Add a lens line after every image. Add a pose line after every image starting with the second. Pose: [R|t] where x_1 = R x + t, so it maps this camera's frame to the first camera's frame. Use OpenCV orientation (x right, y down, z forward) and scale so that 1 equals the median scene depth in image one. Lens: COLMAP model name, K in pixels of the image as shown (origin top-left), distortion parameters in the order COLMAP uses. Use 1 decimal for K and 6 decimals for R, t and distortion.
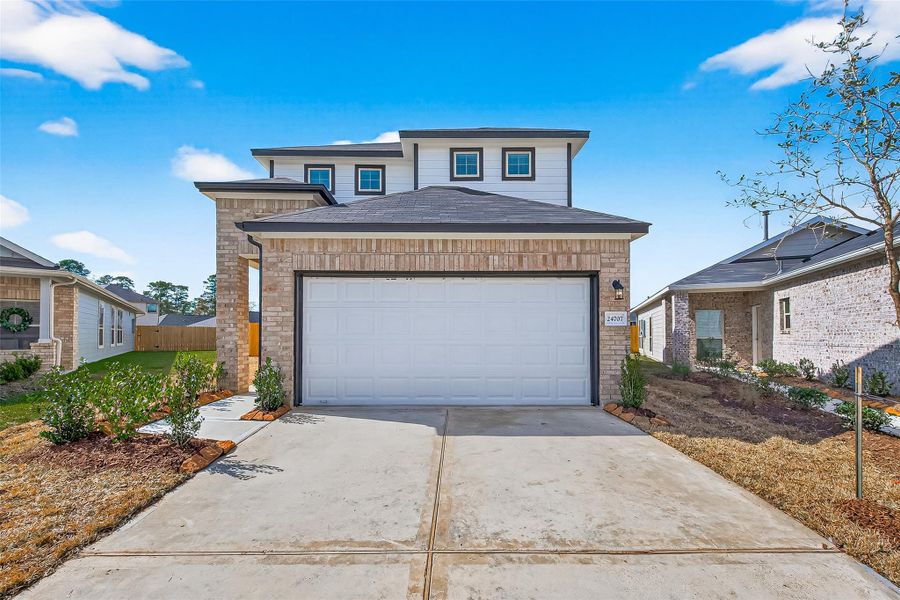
lens RADIAL K [[340.2, 0, 440.2], [0, 340.2, 331.6], [0, 0, 1]] dist [0.007885, -0.000119]
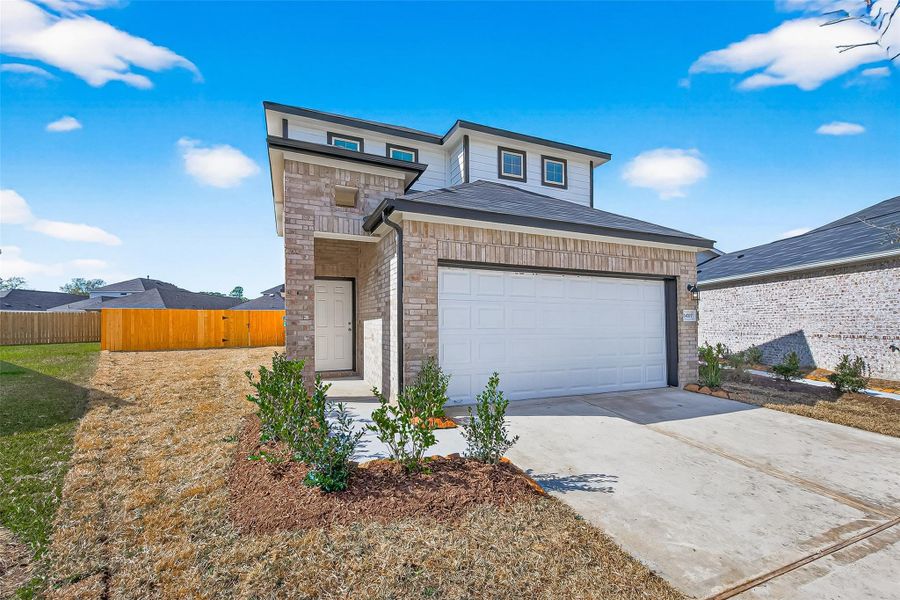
lens RADIAL K [[332.9, 0, 463.0], [0, 332.9, 319.4], [0, 0, 1]] dist [0.008732, 0.000029]
pose [[0.936829, 0.004397, 0.349761, -0.553248], [-0.002603, 0.999981, -0.005599, -0.012212], [-0.349779, 0.004335, 0.936822, 0.125977]]
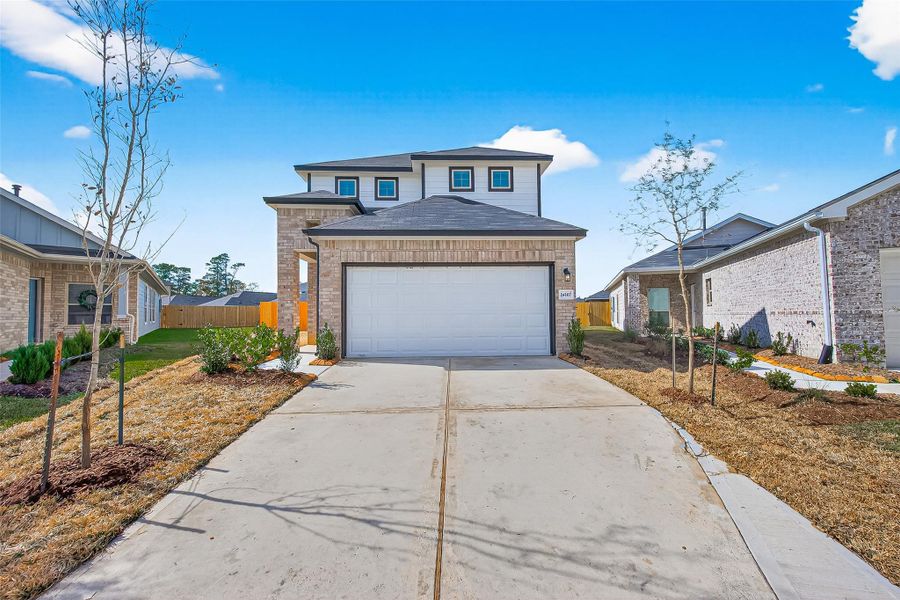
lens RADIAL K [[309.3, 0, 446.5], [0, 309.3, 303.4], [0, 0, 1]] dist [0.002379, 0.000061]
pose [[0.999607, -0.007710, 0.026962, -0.022975], [0.008203, 0.999800, -0.018231, 0.015449], [-0.026816, 0.018445, 0.999470, -0.245650]]
